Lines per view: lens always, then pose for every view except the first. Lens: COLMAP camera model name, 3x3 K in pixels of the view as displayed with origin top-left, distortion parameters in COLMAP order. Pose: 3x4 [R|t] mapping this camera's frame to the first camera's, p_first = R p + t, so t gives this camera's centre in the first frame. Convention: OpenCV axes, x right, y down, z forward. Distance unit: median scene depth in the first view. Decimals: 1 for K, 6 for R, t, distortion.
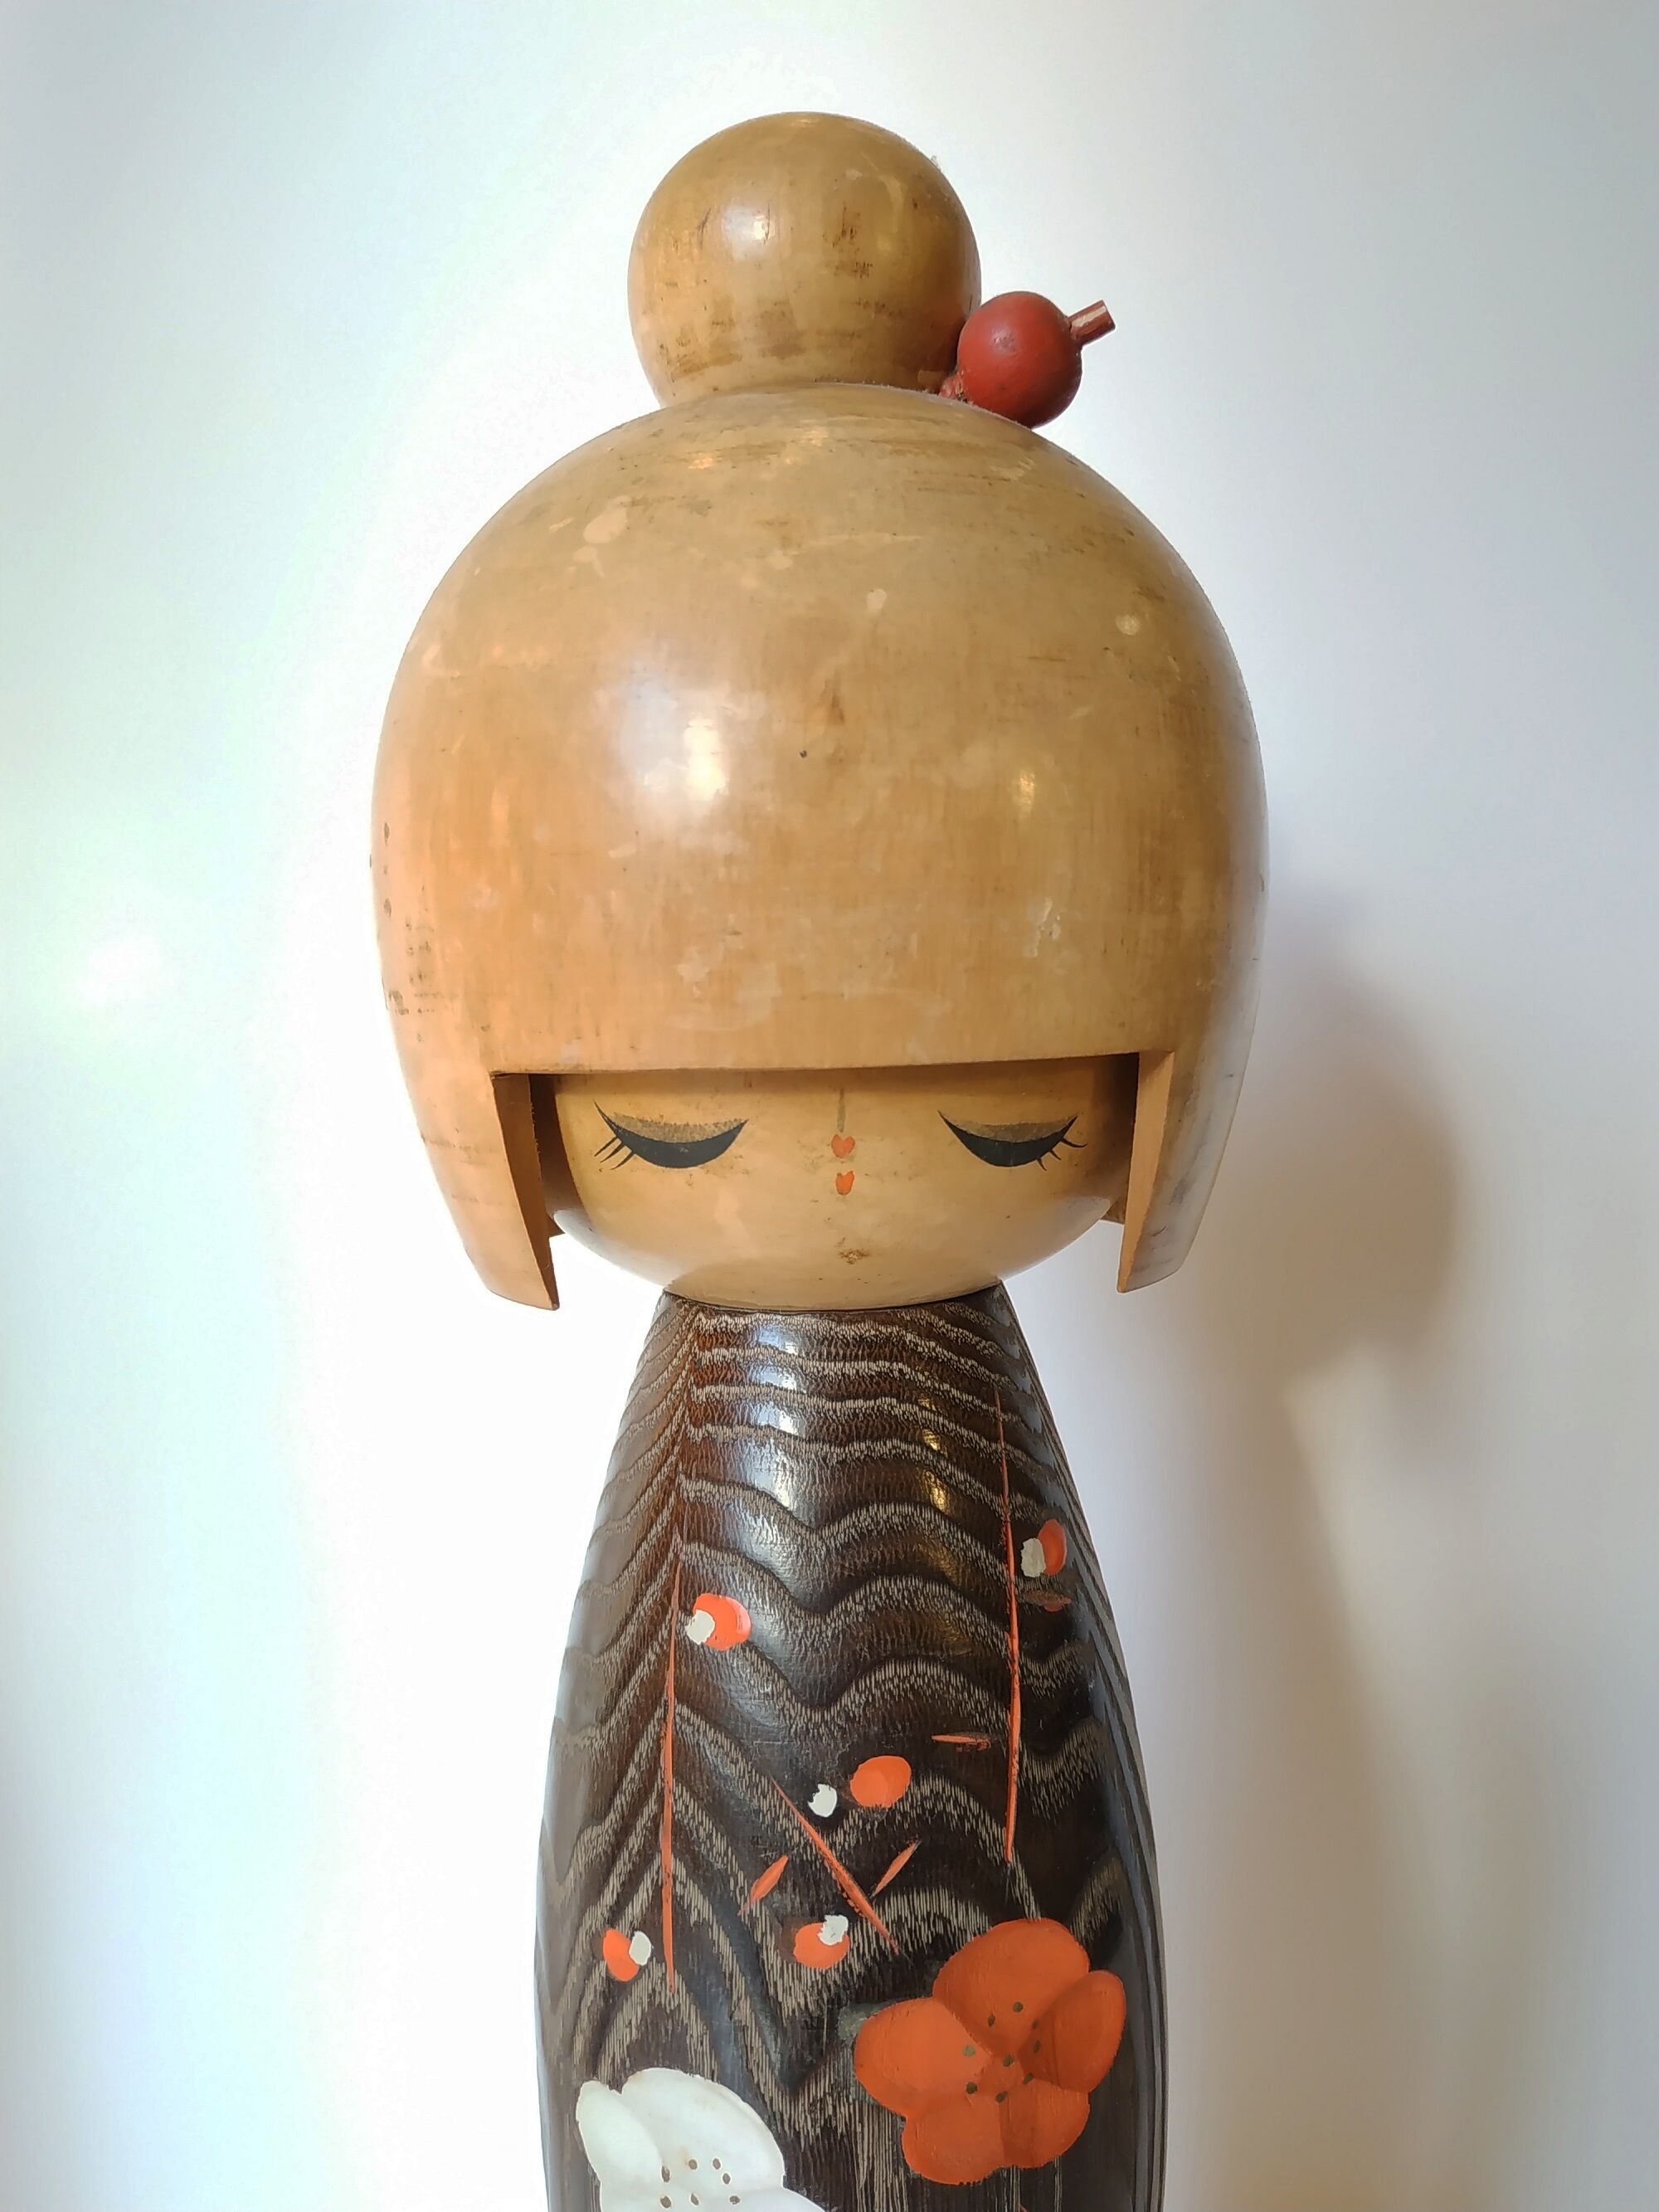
lens RADIAL K [[1703.3, 0, 803.1], [0, 1703.3, 1069.5], [0, 0, 1]] dist [0.012618, -0.087314]
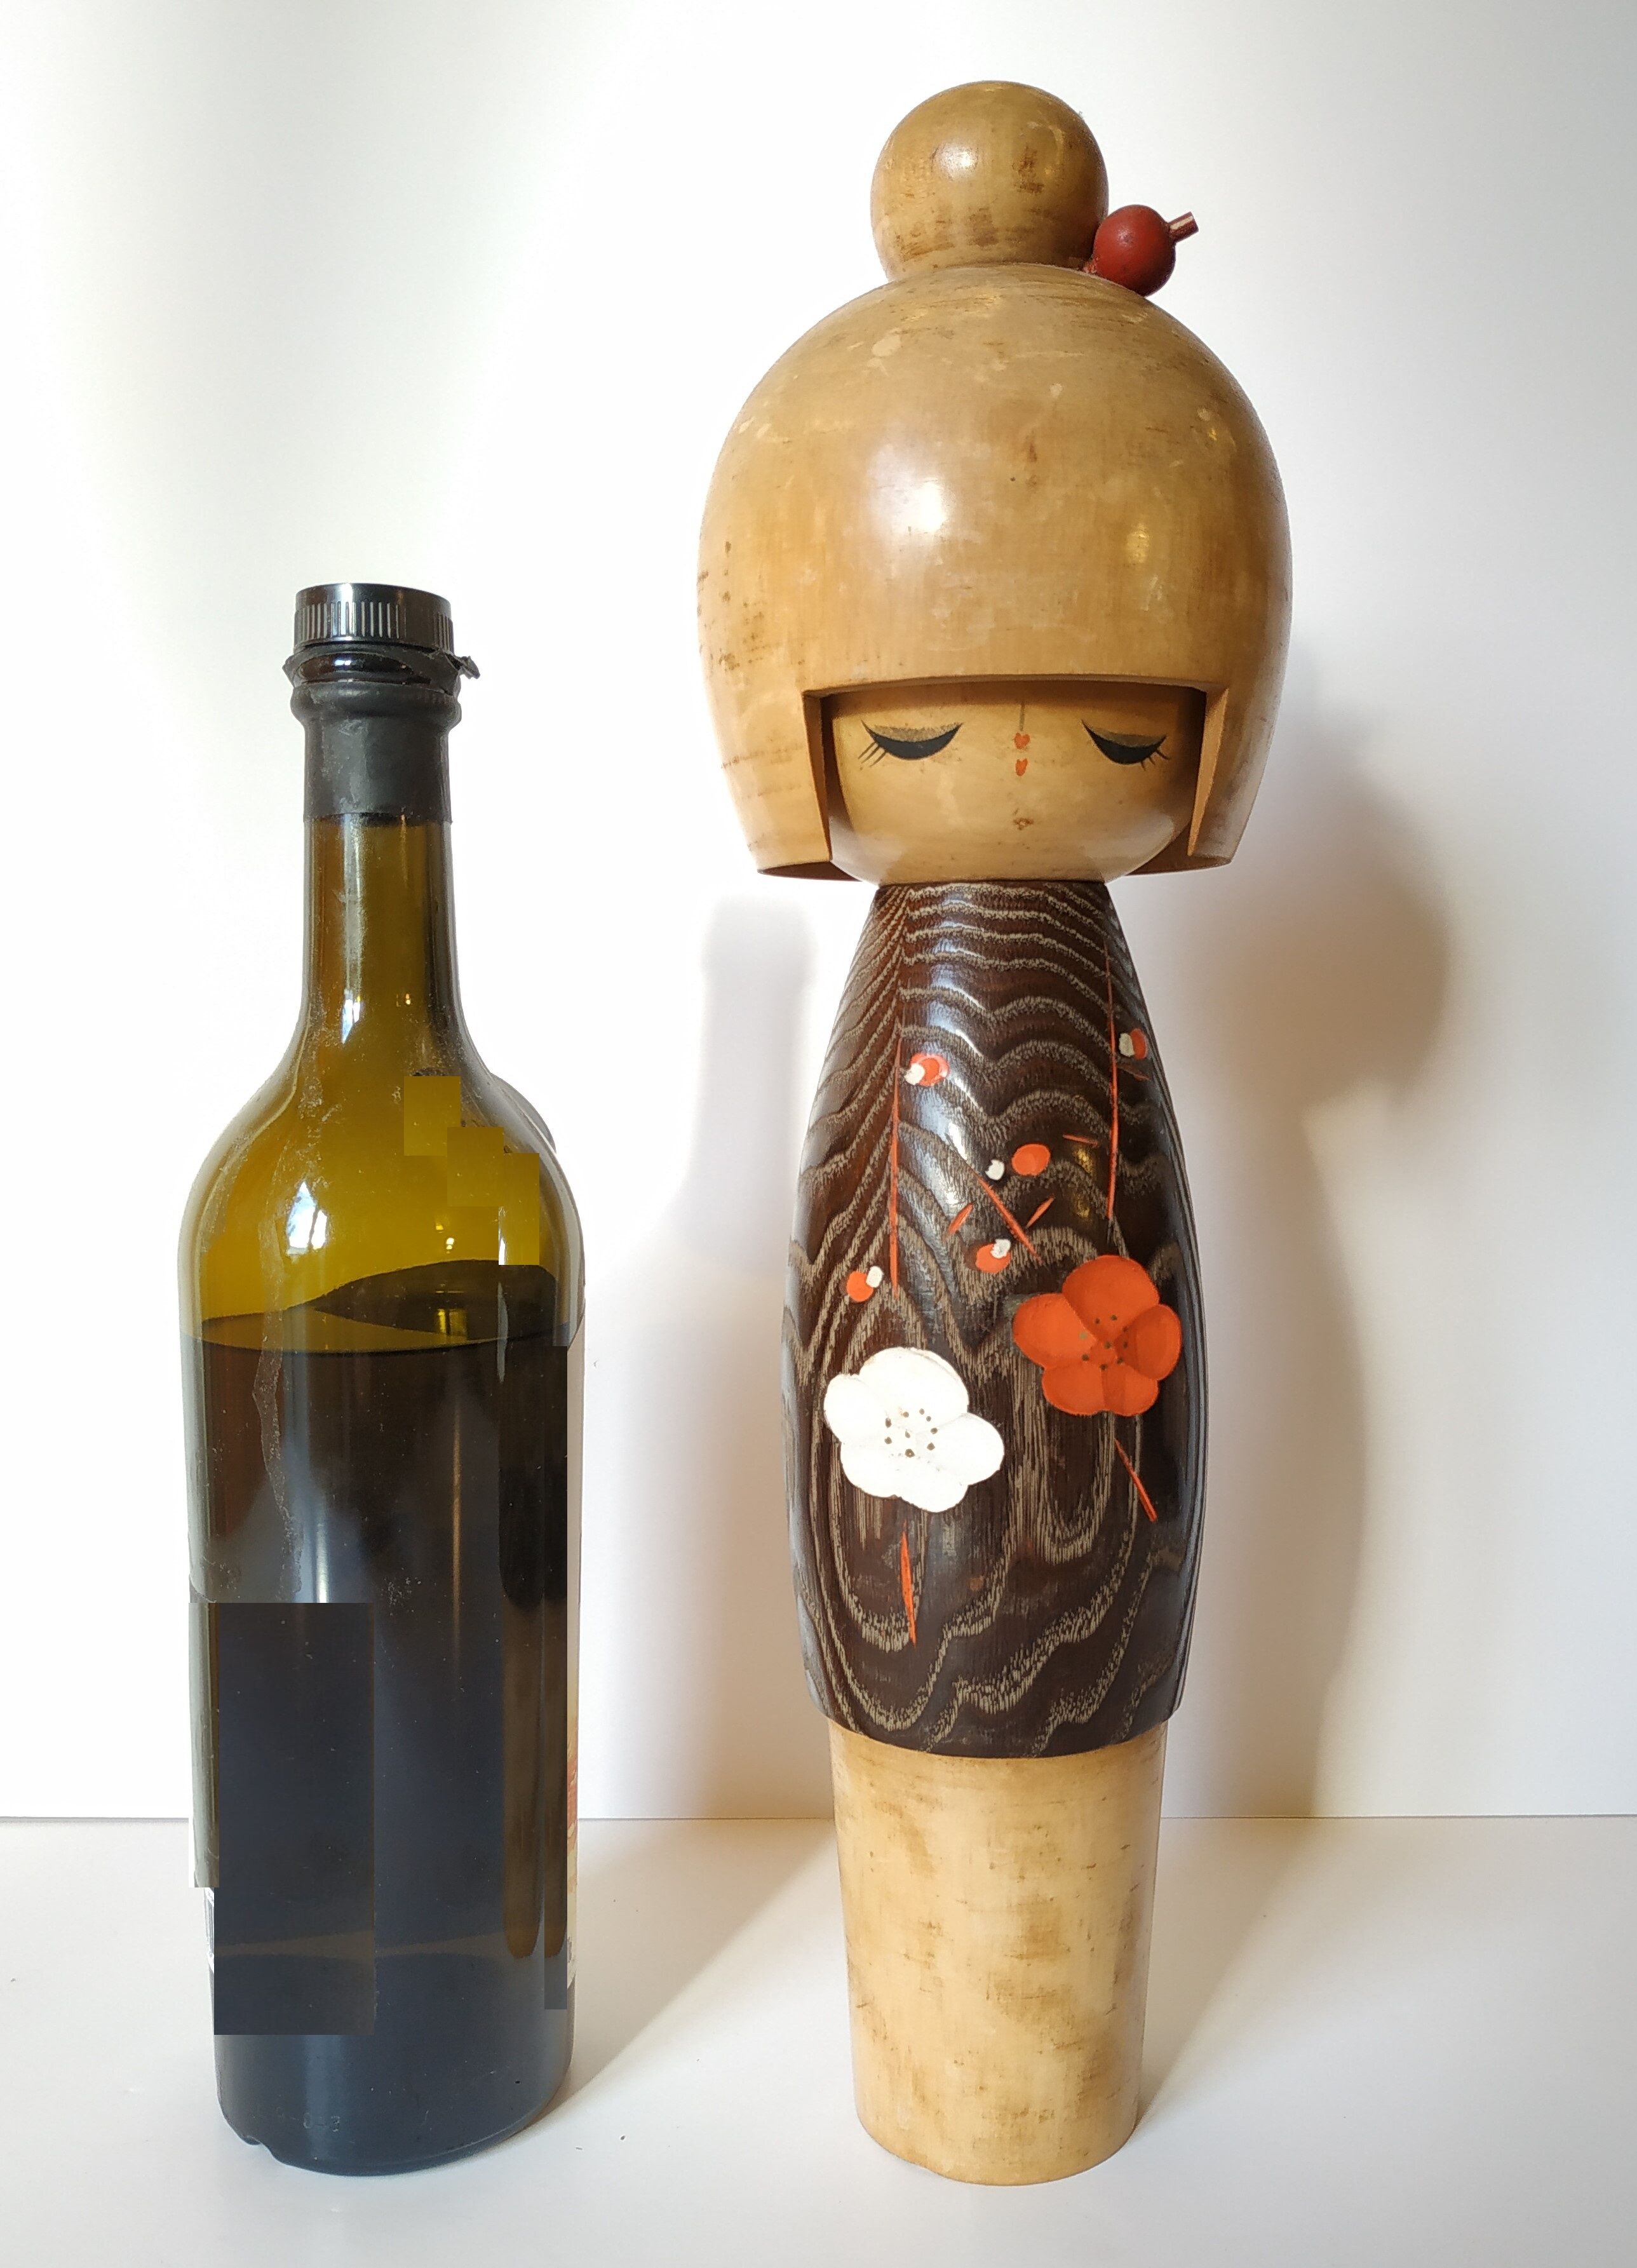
lens RADIAL K [[1900.2, 0, 805.2], [0, 1900.2, 1203.7], [0, 0, 1]] dist [0.064243, -0.153584]
pose [[0.999890, 0.013722, 0.005607, -0.172772], [-0.013941, 0.999055, 0.041161, 0.381838], [-0.005037, -0.041235, 0.999137, -0.768120]]
